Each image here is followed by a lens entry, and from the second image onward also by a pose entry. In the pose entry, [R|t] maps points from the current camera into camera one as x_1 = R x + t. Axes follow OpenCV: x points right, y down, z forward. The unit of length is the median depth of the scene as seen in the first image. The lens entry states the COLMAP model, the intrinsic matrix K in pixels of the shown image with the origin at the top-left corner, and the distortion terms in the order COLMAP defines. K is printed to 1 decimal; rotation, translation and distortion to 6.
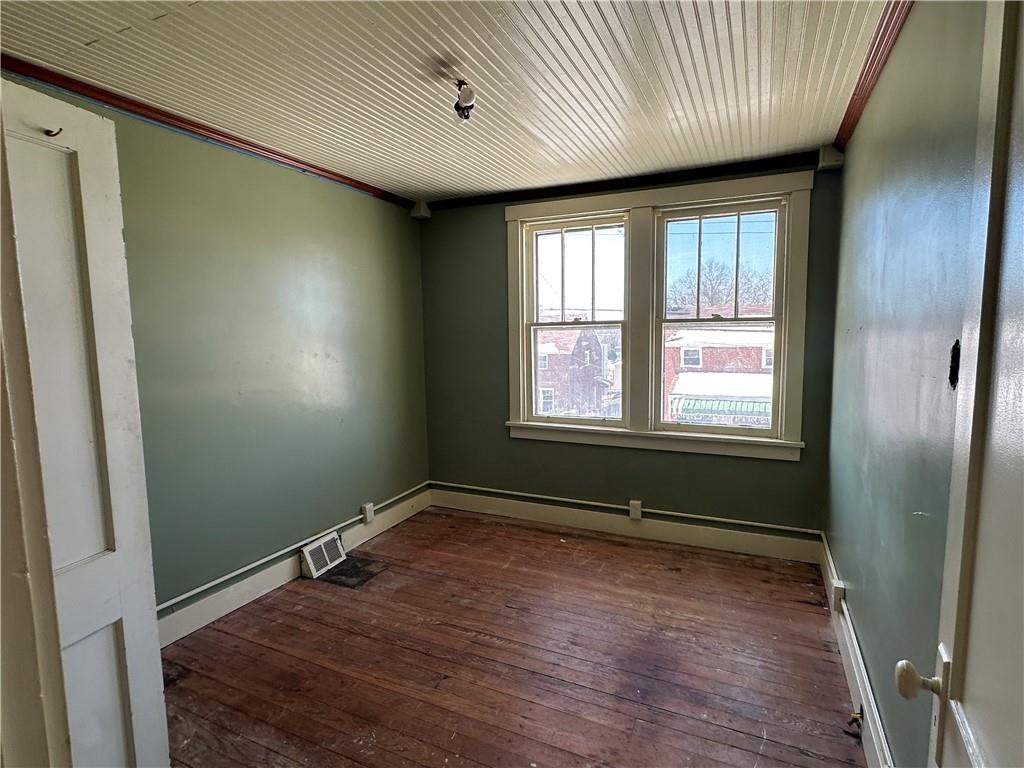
lens RADIAL K [[532.9, 0, 514.2], [0, 532.9, 382.9], [0, 0, 1]] dist [-0.001828, 0.000210]
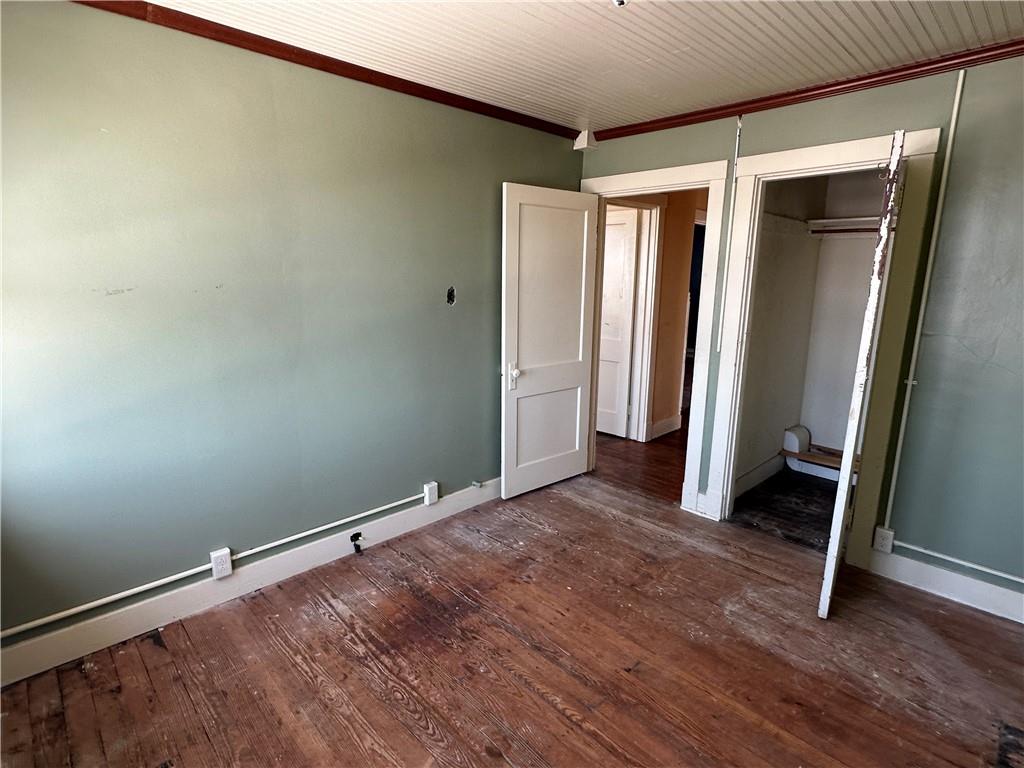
lens RADIAL K [[532.9, 0, 509.6], [0, 532.9, 386.2], [0, 0, 1]] dist [-0.001828, 0.000210]
pose [[-0.934310, -0.064160, 0.350641, -0.241677], [0.042646, 0.956484, 0.288651, -0.201123], [-0.353903, 0.284643, -0.890916, 1.854295]]
